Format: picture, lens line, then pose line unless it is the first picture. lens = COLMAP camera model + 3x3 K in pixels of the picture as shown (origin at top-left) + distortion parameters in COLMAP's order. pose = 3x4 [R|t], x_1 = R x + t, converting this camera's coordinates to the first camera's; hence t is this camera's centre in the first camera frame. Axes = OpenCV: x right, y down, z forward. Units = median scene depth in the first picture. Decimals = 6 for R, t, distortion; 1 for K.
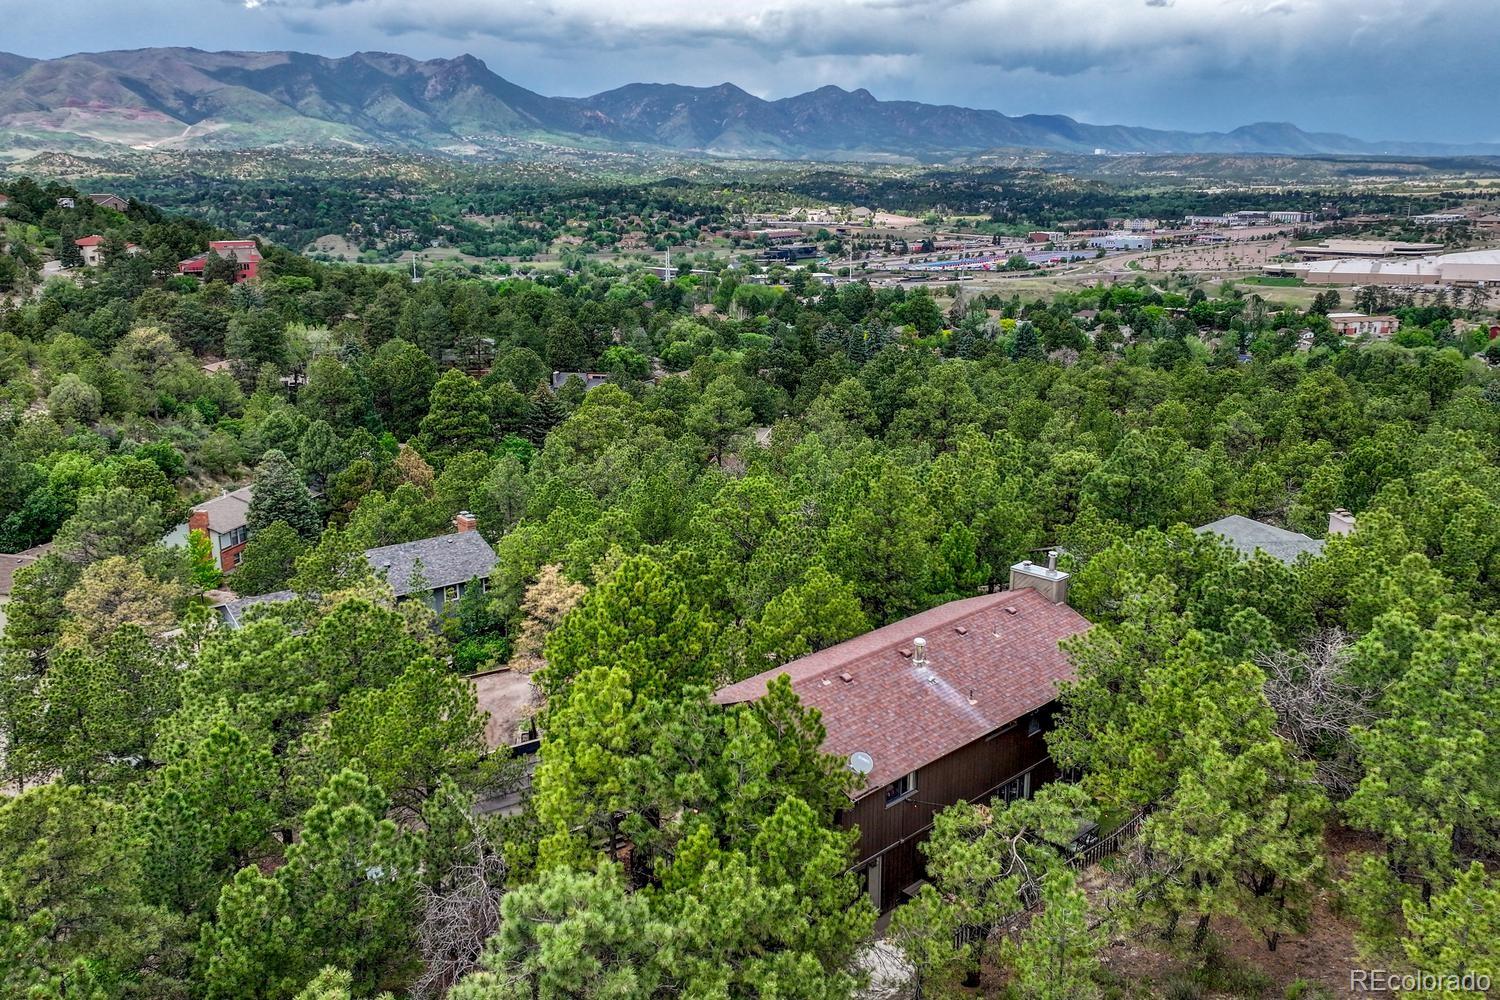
lens RADIAL K [[1269.3, 0, 750.0], [0, 1269.3, 500.0], [0, 0, 1]] dist [0.114280, -0.141527]
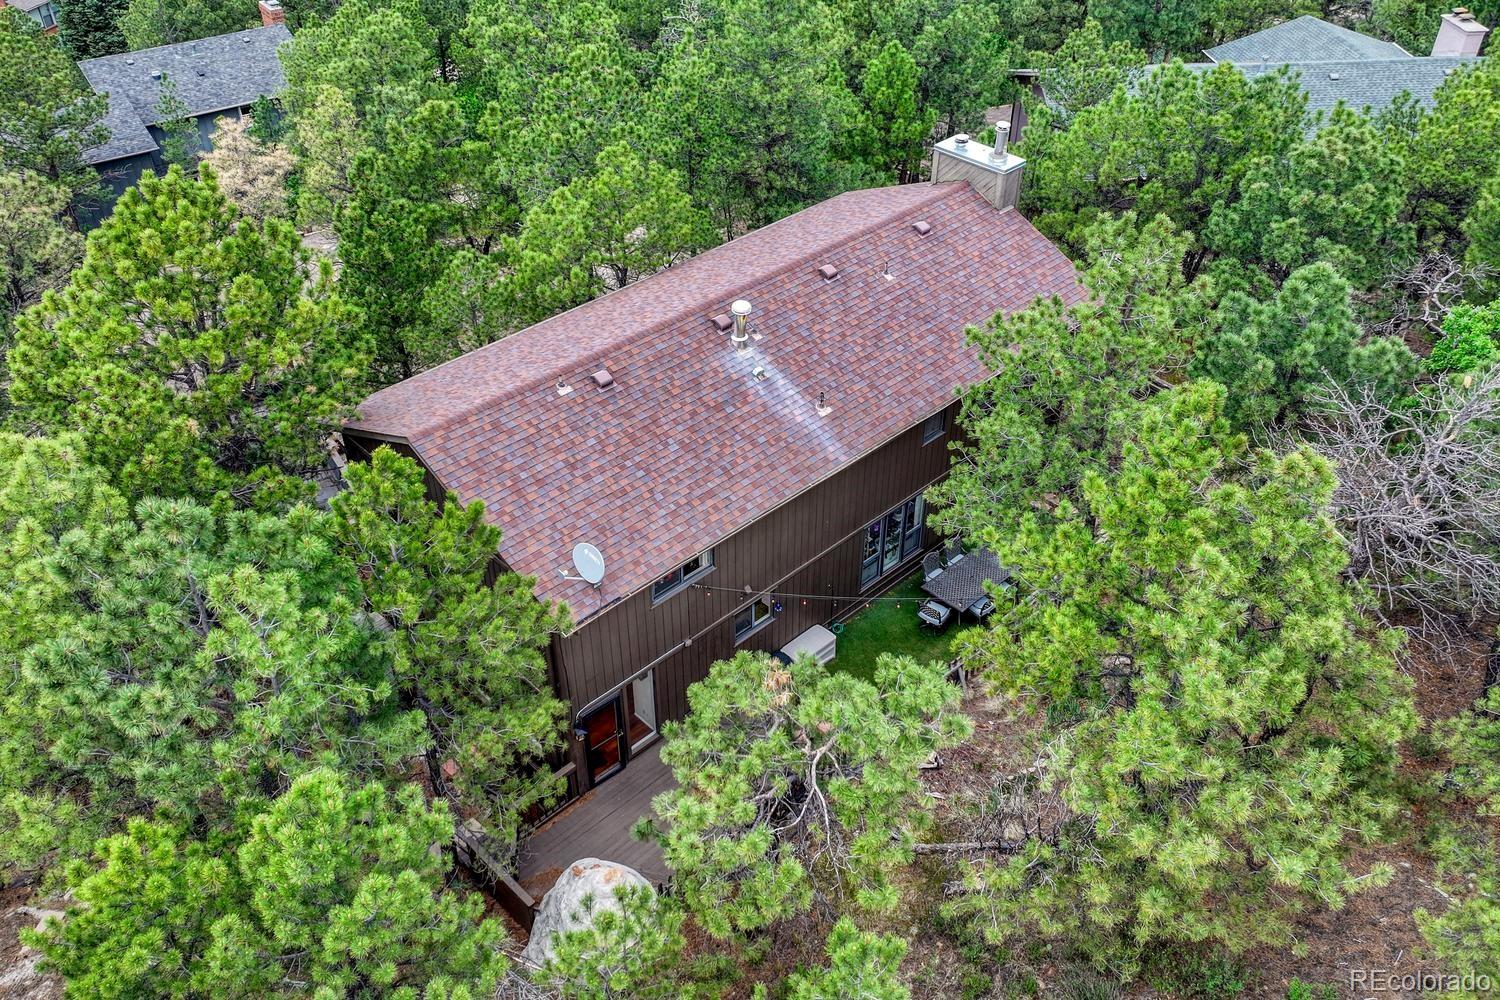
lens RADIAL K [[1269.3, 0, 750.0], [0, 1269.3, 500.0], [0, 0, 1]] dist [0.114280, -0.141527]
pose [[0.999946, 0.008353, -0.006173, 0.133333], [-0.005298, 0.921436, 0.388493, -0.031927], [0.008933, -0.388439, 0.921431, 0.403395]]
